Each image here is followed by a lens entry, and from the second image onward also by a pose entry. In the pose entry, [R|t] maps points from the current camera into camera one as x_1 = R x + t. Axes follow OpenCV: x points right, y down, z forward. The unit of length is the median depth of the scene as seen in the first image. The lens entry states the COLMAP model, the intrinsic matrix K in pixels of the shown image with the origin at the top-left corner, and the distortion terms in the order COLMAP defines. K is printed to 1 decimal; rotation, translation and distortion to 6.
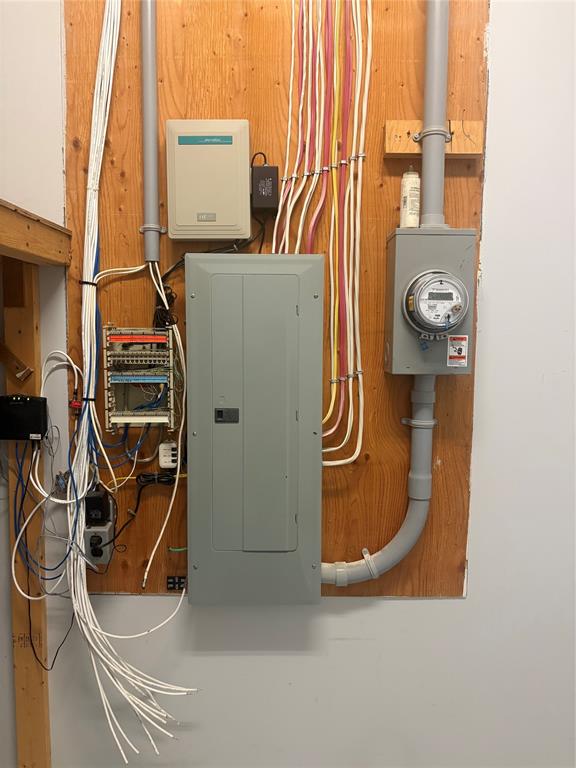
lens RADIAL K [[586.2, 0, 288.0], [0, 586.2, 384.0], [0, 0, 1]] dist [0.024417, -0.003428]
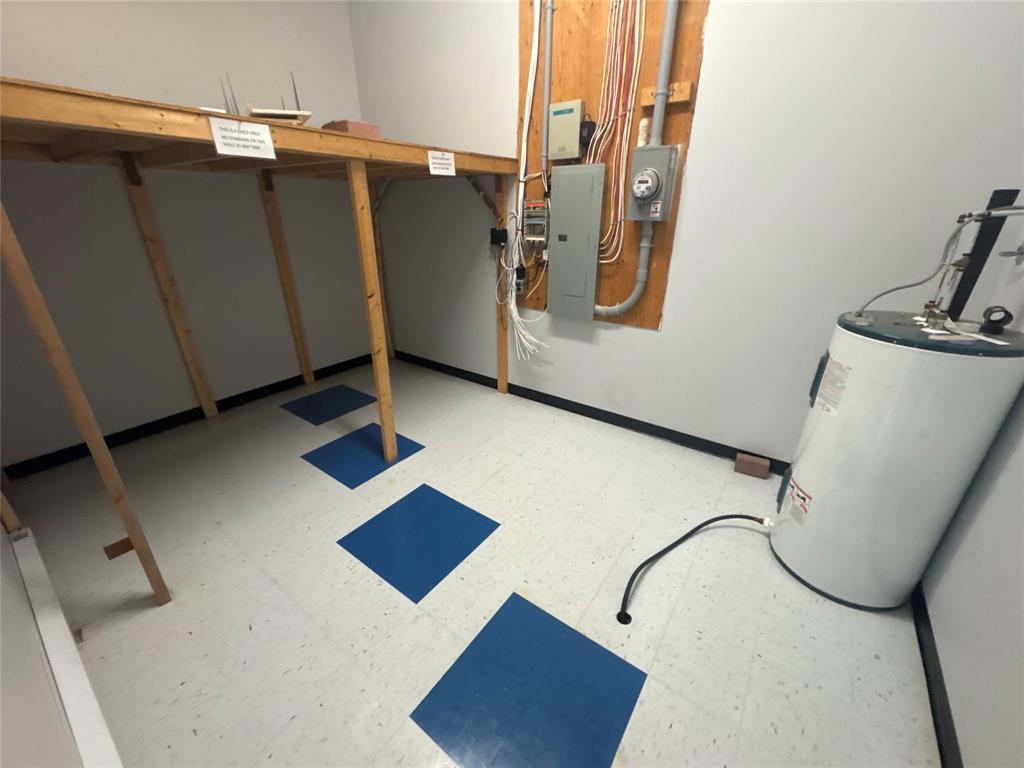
lens RADIAL K [[409.4, 0, 512.3], [0, 409.4, 381.9], [0, 0, 1]] dist [0.000943, 0.000591]
pose [[0.803375, 0.227357, -0.550361, 0.803172], [-0.048238, 0.946052, 0.320404, 0.084273], [0.593516, -0.230856, 0.771002, -0.595464]]
